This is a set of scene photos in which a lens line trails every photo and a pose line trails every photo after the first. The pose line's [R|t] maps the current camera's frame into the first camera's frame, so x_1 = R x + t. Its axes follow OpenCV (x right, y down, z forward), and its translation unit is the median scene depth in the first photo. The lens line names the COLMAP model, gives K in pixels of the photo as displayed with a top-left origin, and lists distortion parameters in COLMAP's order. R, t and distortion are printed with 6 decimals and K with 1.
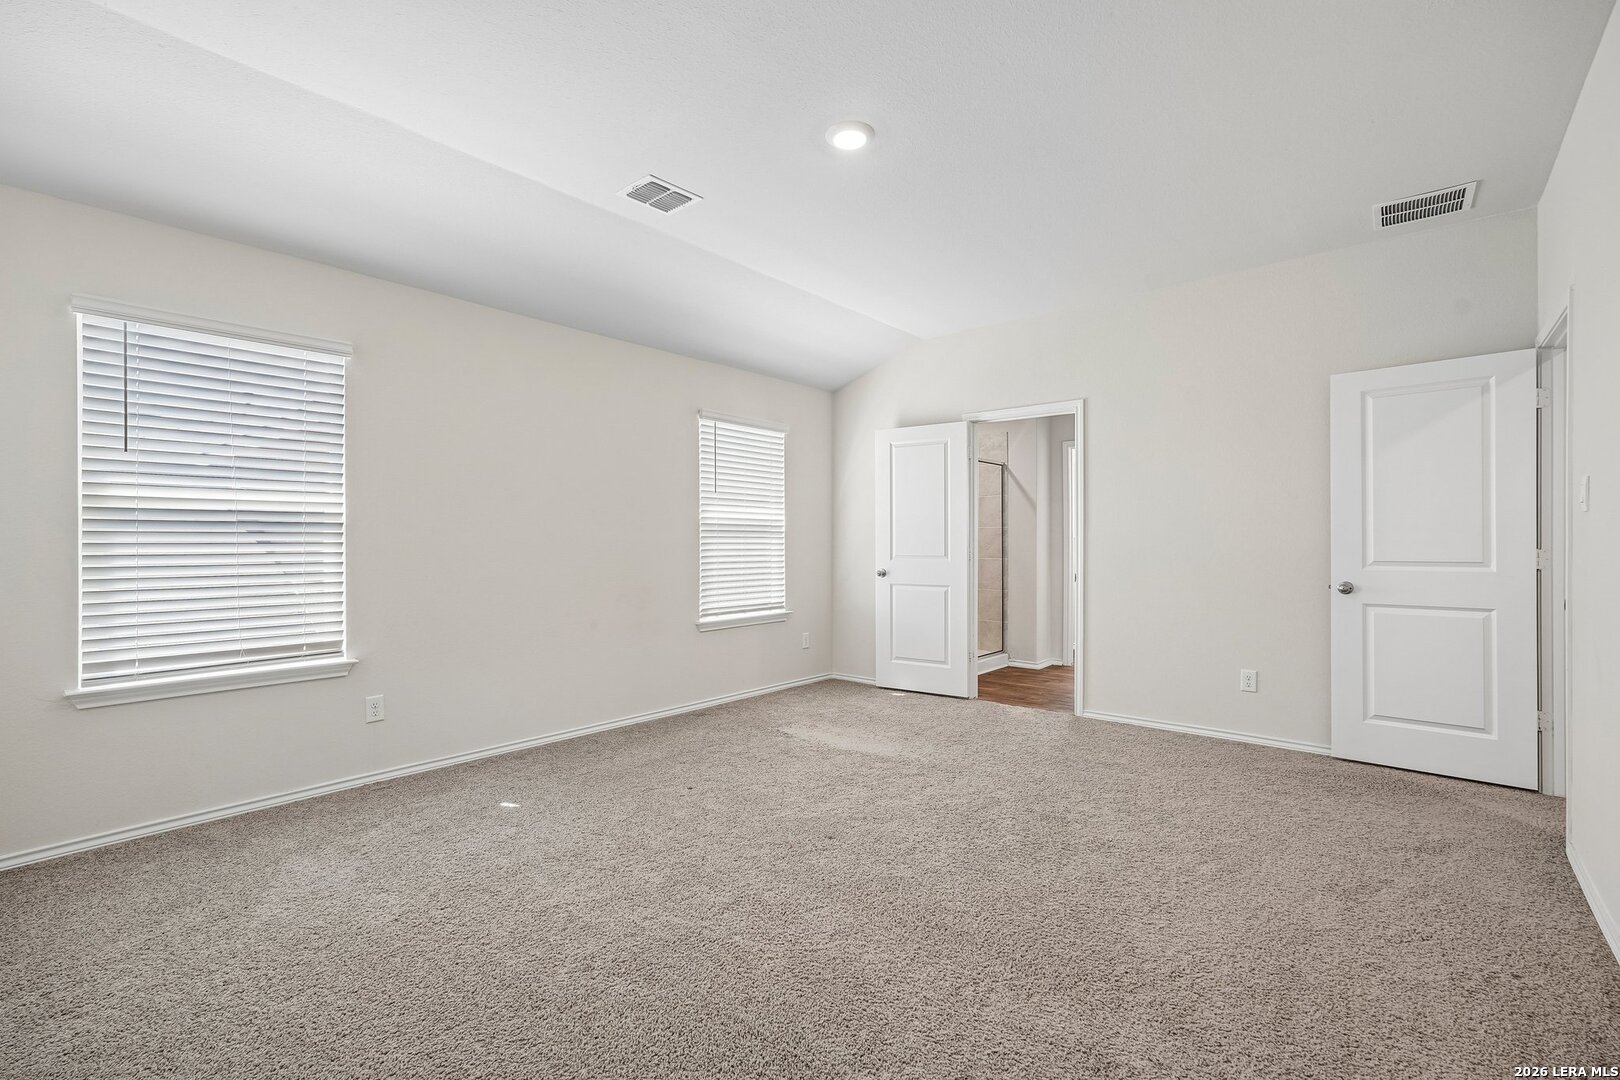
lens RADIAL K [[711.6, 0, 795.4], [0, 711.6, 541.1], [0, 0, 1]] dist [-0.008036, 0.000658]
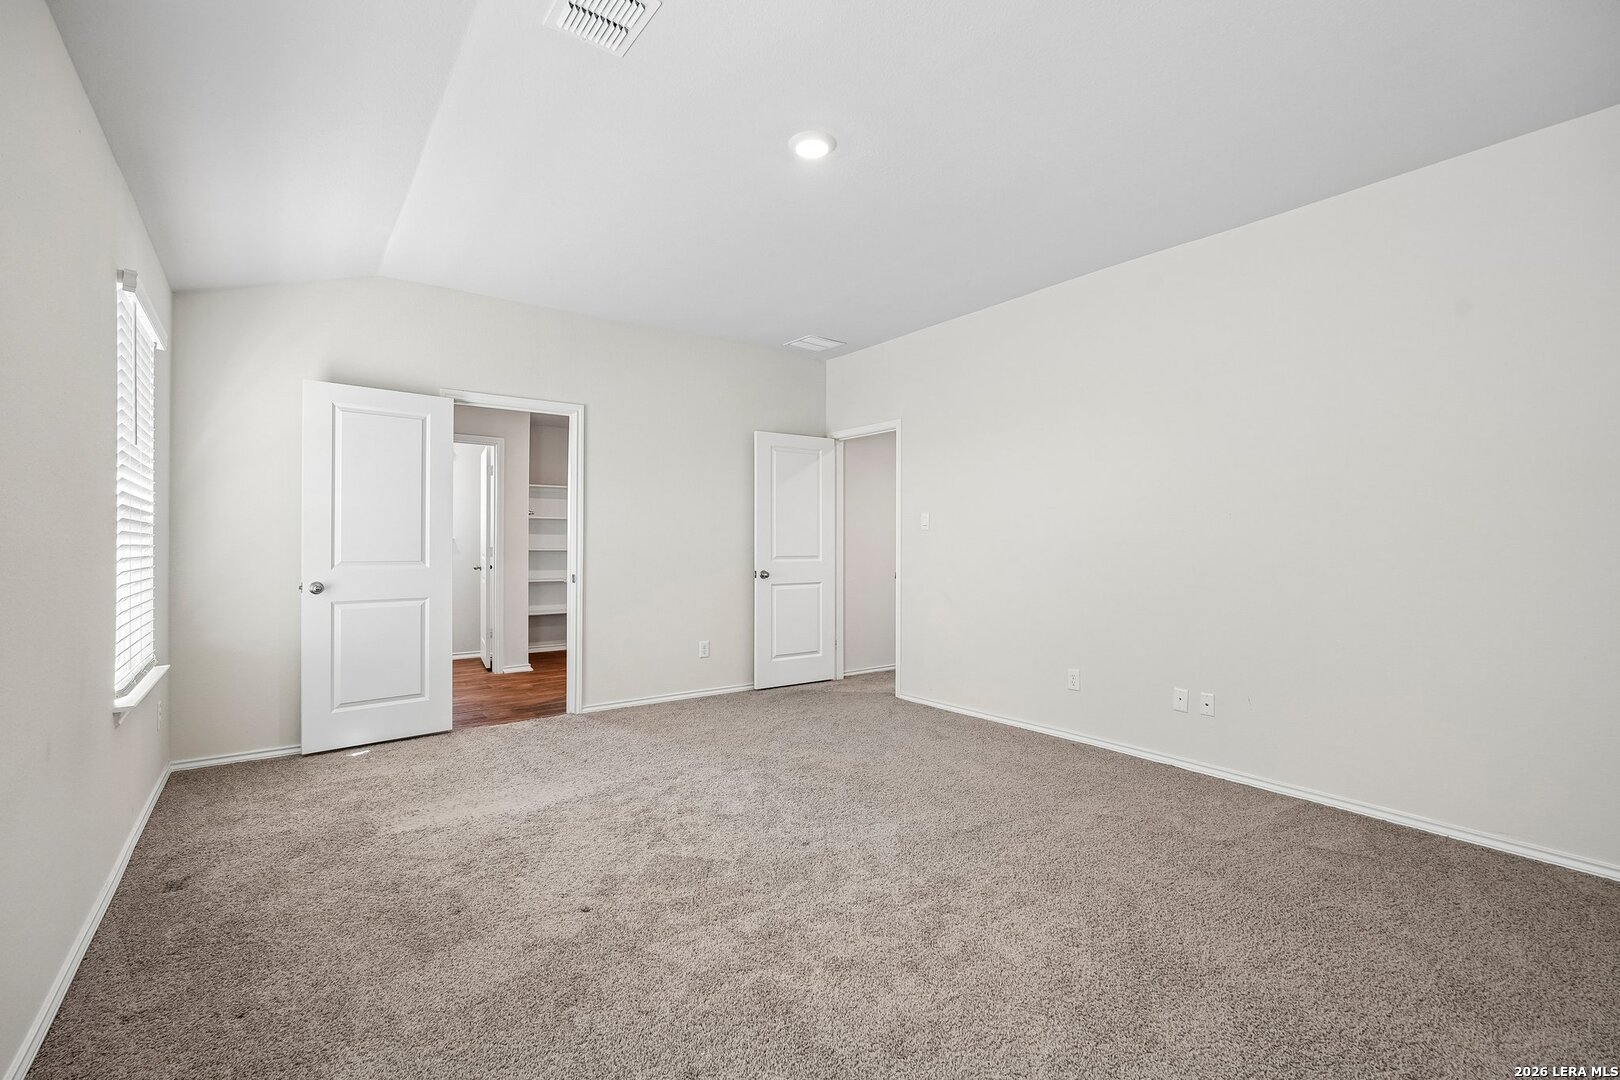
lens RADIAL K [[711.6, 0, 797.7], [0, 711.6, 544.0], [0, 0, 1]] dist [-0.008036, 0.000658]
pose [[0.224457, 0.000116, 0.974484, -0.482933], [-0.003061, 0.999995, 0.000586, 0.000316], [-0.974479, -0.003115, 0.224457, 0.420692]]
